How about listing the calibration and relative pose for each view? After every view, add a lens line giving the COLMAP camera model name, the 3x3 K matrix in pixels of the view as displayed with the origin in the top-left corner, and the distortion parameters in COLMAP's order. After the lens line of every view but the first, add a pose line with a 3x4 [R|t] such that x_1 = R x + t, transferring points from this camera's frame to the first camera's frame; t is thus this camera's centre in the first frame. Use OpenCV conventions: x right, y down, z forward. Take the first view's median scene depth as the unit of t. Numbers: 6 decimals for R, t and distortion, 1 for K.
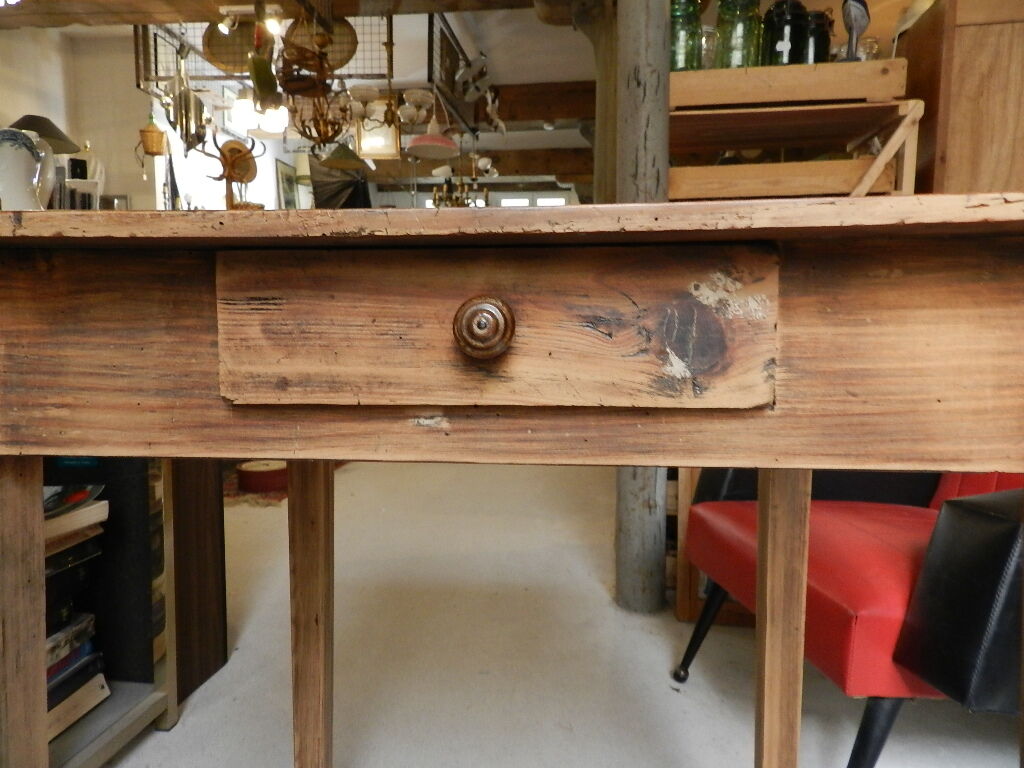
lens RADIAL K [[711.0, 0, 515.9], [0, 711.0, 388.1], [0, 0, 1]] dist [0.021036, 0.003560]
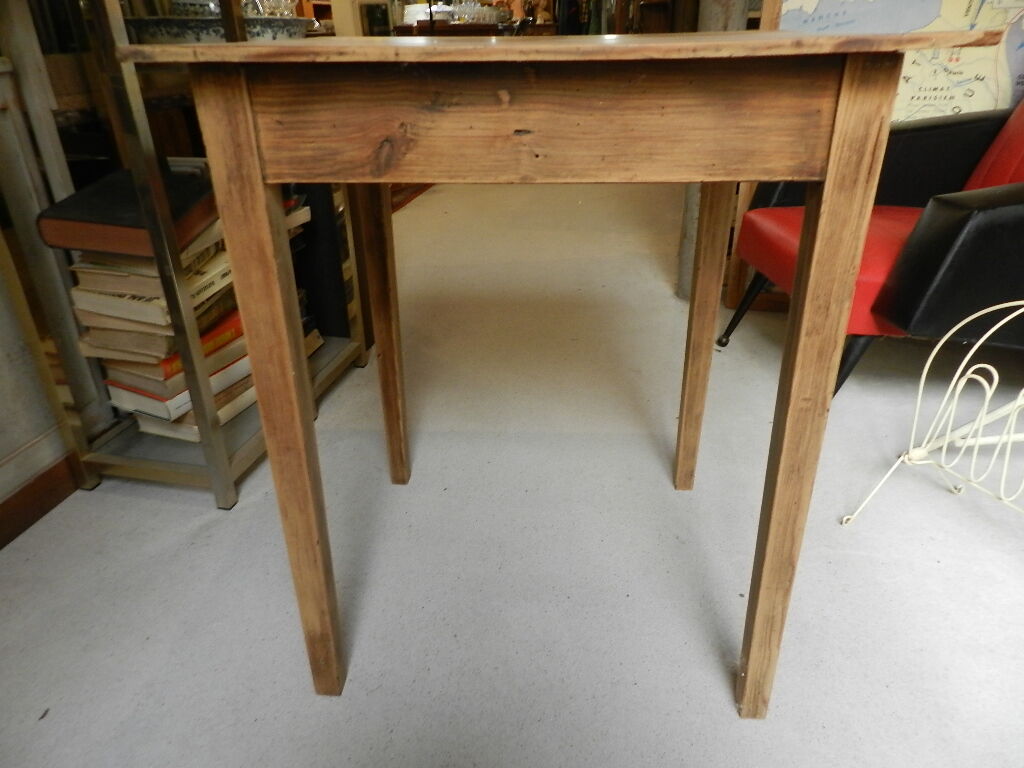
lens RADIAL K [[705.3, 0, 506.8], [0, 705.3, 389.1], [0, 0, 1]] dist [0.031328, -0.003114]
pose [[0.995803, 0.017780, -0.089780, -0.018116], [0.016862, 0.928516, 0.370910, -0.004878], [0.089957, -0.370868, 0.924319, -0.102638]]
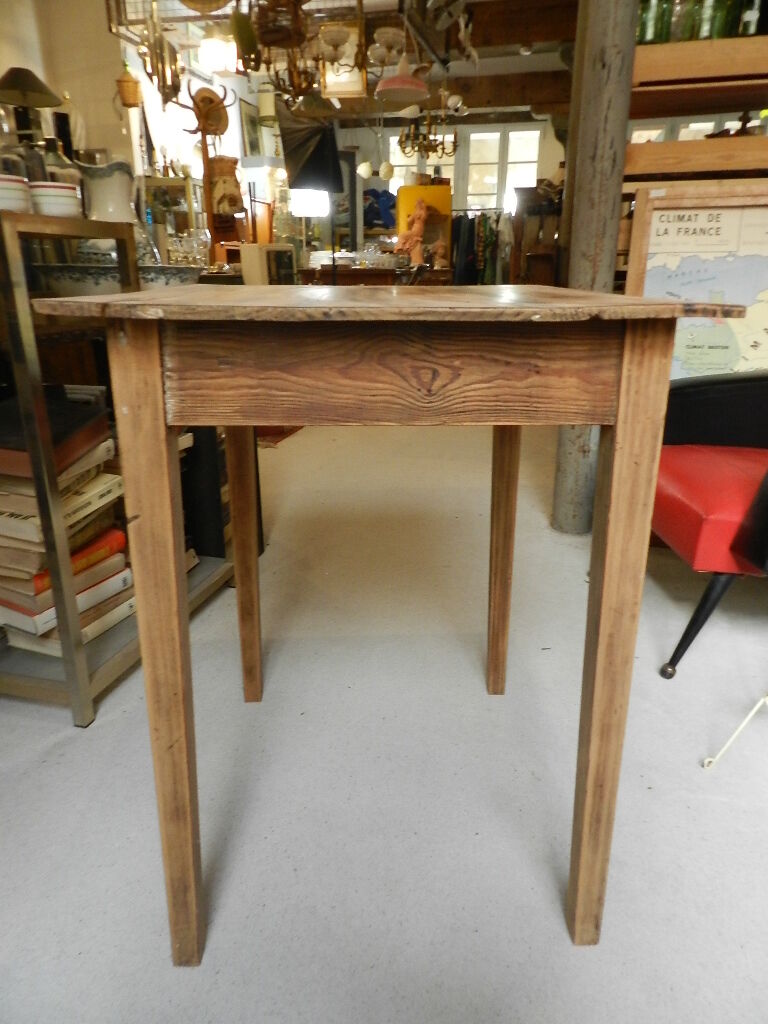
lens RADIAL K [[705.3, 0, 385.2], [0, 705.3, 519.8], [0, 0, 1]] dist [0.031328, -0.003114]
pose [[0.992075, 0.035345, -0.120570, -0.001426], [-0.004693, 0.969370, 0.245560, -0.007952], [0.125556, -0.243048, 0.961854, -0.106961]]
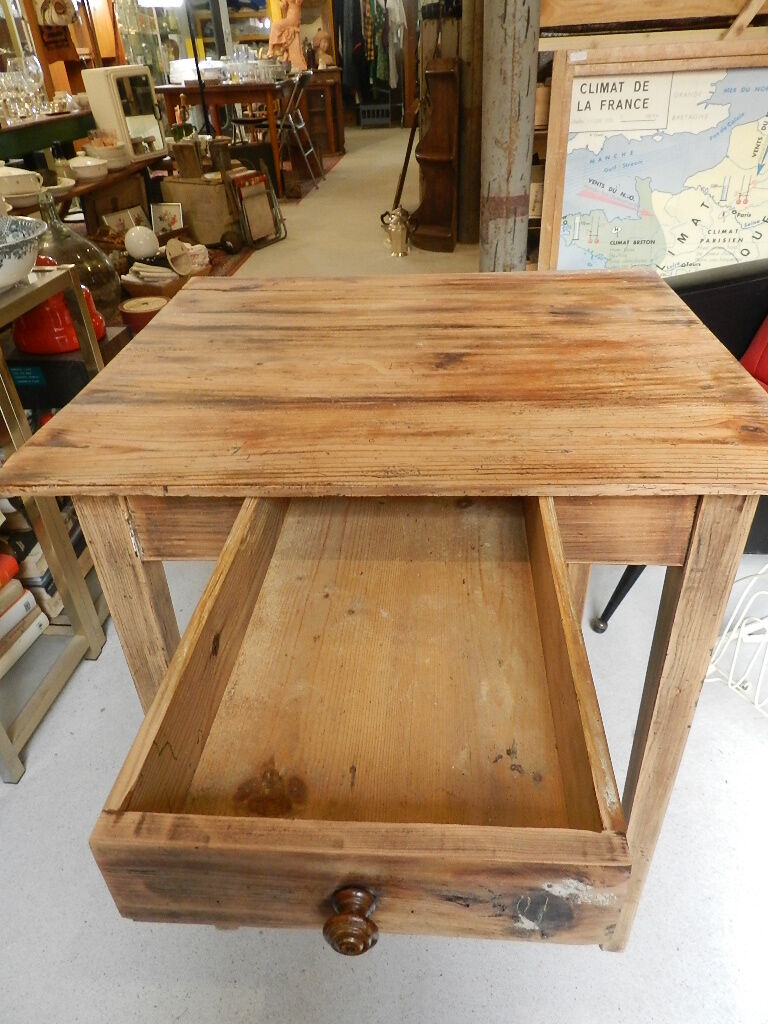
lens RADIAL K [[711.0, 0, 381.3], [0, 711.0, 510.5], [0, 0, 1]] dist [0.021036, 0.003560]
pose [[0.998766, -0.047882, -0.013192, -0.004797], [0.048318, 0.875290, 0.481178, -0.078903], [-0.011493, -0.481222, 0.876524, -0.055153]]
